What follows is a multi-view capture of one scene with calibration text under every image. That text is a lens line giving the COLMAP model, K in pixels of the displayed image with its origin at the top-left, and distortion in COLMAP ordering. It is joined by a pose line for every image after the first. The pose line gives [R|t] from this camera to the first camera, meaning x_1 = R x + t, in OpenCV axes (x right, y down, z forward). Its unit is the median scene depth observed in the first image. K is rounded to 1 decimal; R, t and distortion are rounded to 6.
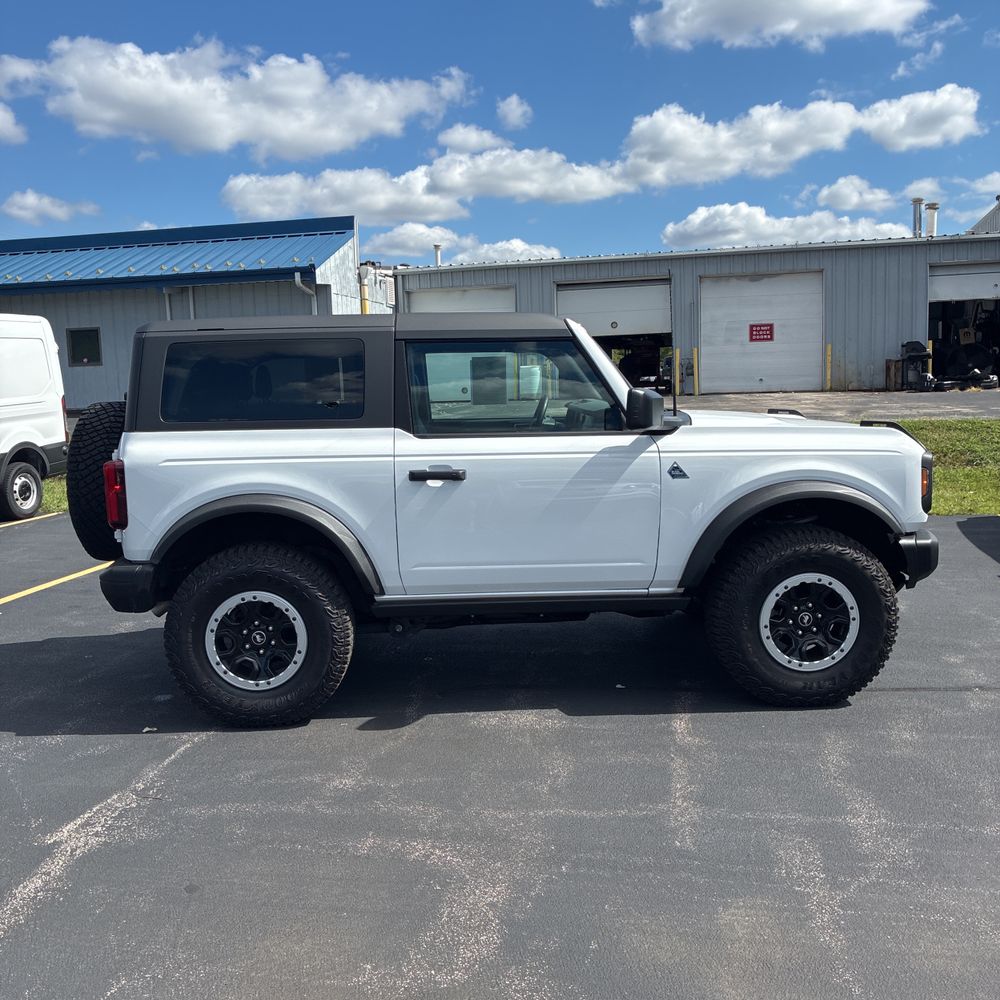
lens RADIAL K [[1014.5, 0, 484.6], [0, 1014.5, 485.7], [0, 0, 1]] dist [0.020585, 0.000000]
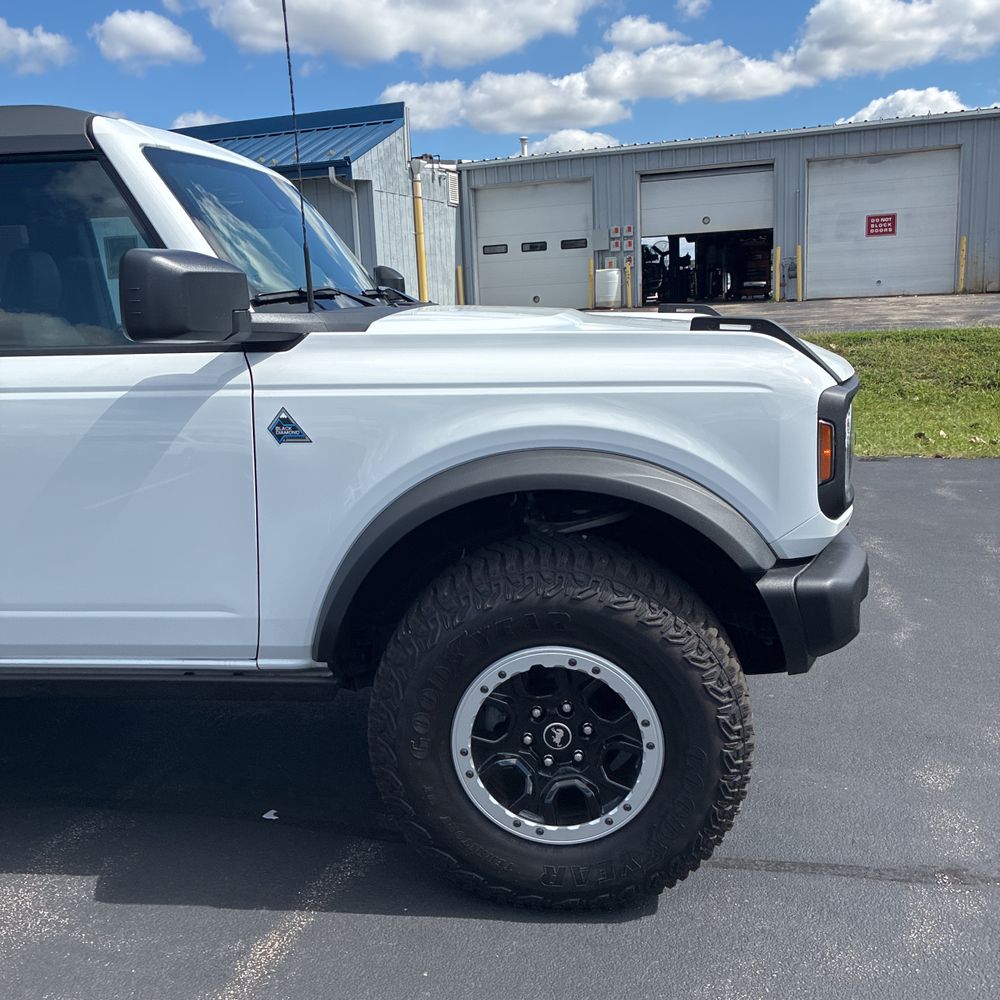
lens RADIAL K [[1014.5, 0, 477.6], [0, 1014.5, 490.0], [0, 0, 1]] dist [0.020585, 0.000000]
pose [[0.989992, 0.013282, -0.140494, 0.346770], [-0.000886, 0.996126, 0.087928, -0.027193], [0.141118, -0.086923, 0.986169, 0.535263]]
